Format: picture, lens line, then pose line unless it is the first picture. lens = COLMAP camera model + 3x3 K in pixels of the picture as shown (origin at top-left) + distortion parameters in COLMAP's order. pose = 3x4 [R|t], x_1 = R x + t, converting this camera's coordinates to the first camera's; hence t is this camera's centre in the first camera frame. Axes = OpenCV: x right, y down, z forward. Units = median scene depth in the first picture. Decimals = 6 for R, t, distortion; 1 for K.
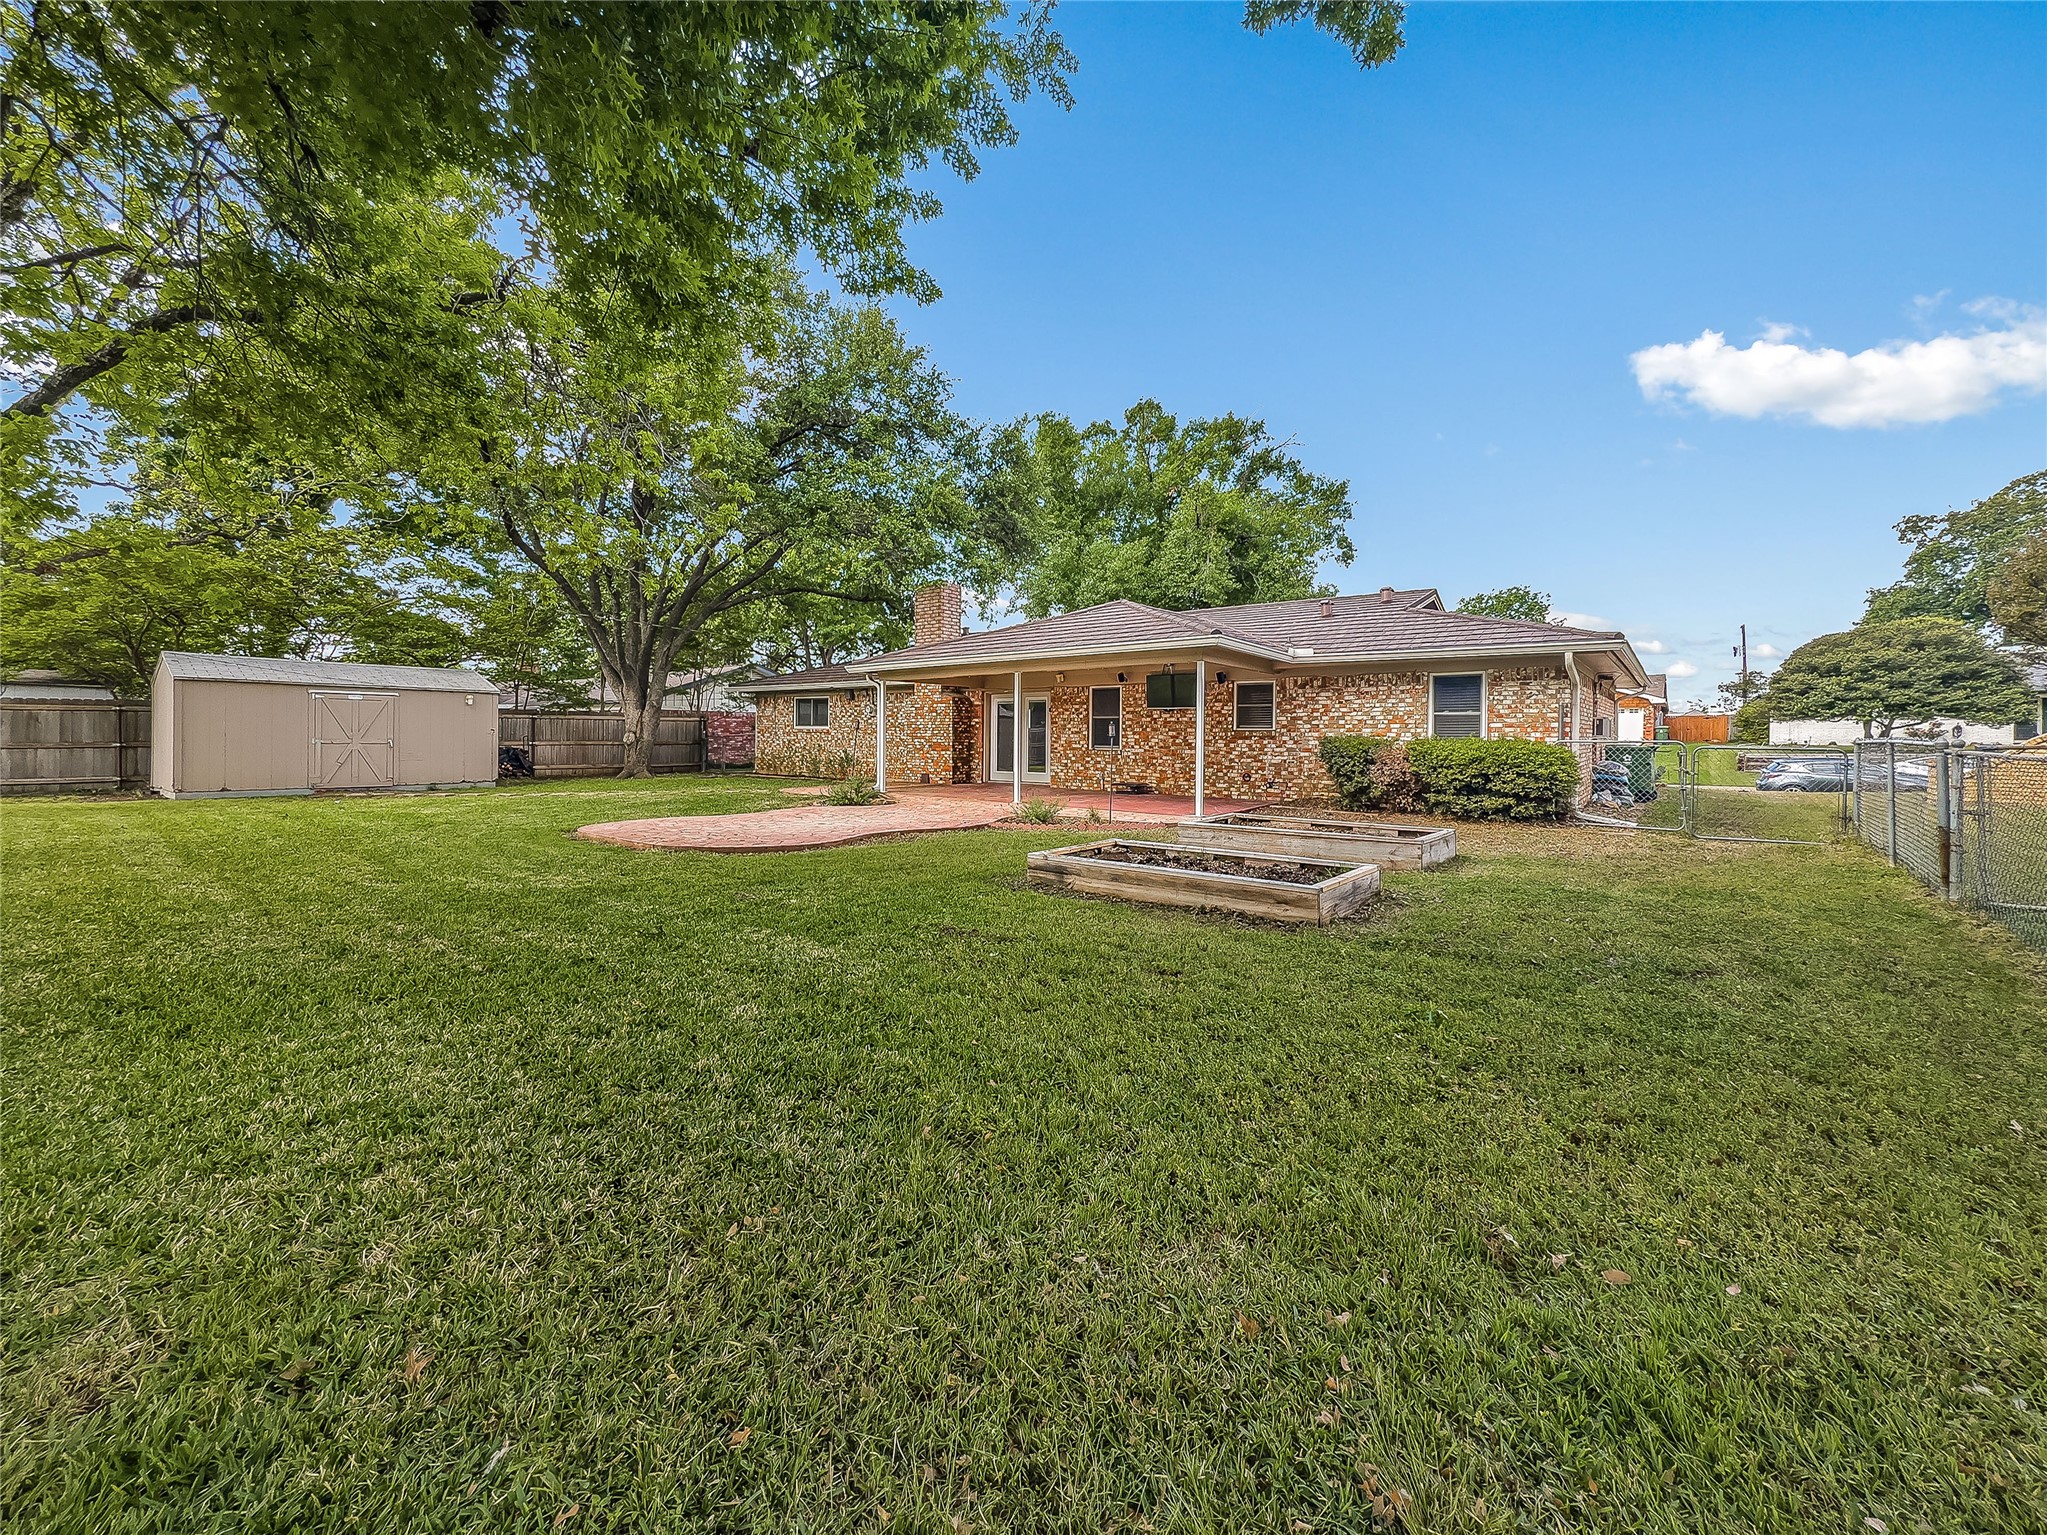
lens RADIAL K [[825.9, 0, 1023.5], [0, 825.9, 750.0], [0, 0, 1]] dist [0.003429, 0.000116]
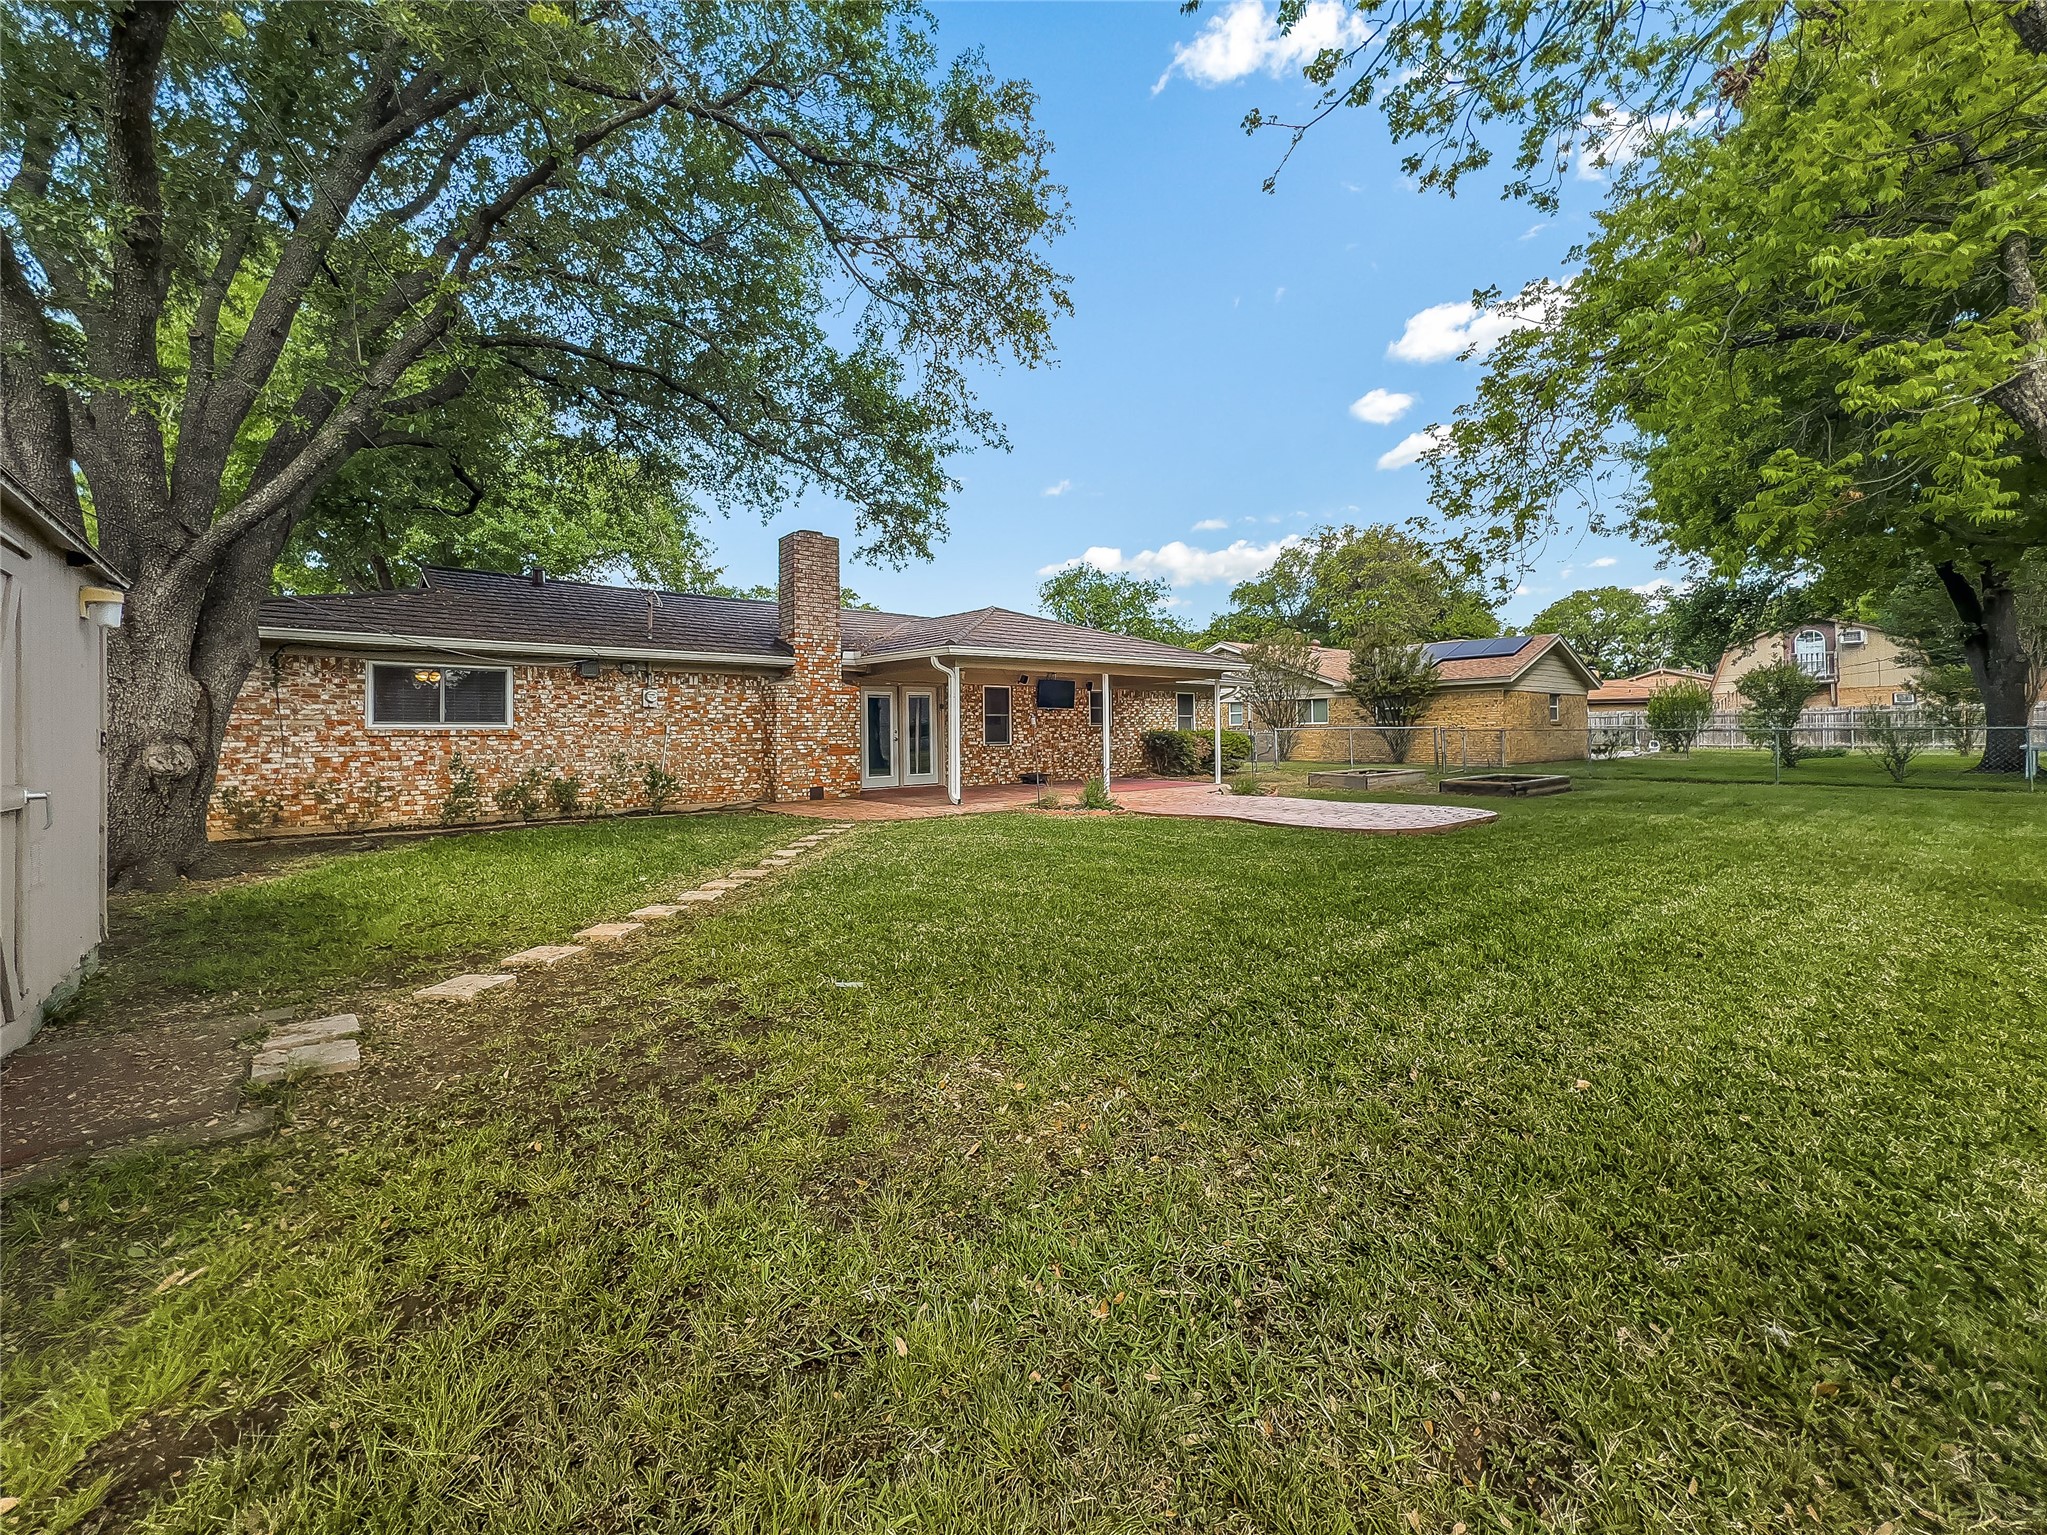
lens RADIAL K [[825.9, 0, 1021.2], [0, 825.9, 753.3], [0, 0, 1]] dist [0.003429, 0.000116]
pose [[0.171193, -0.037569, 0.984521, -0.979290], [0.025989, 0.999097, 0.033606, -0.025984], [-0.984895, 0.019833, 0.172015, 0.808204]]
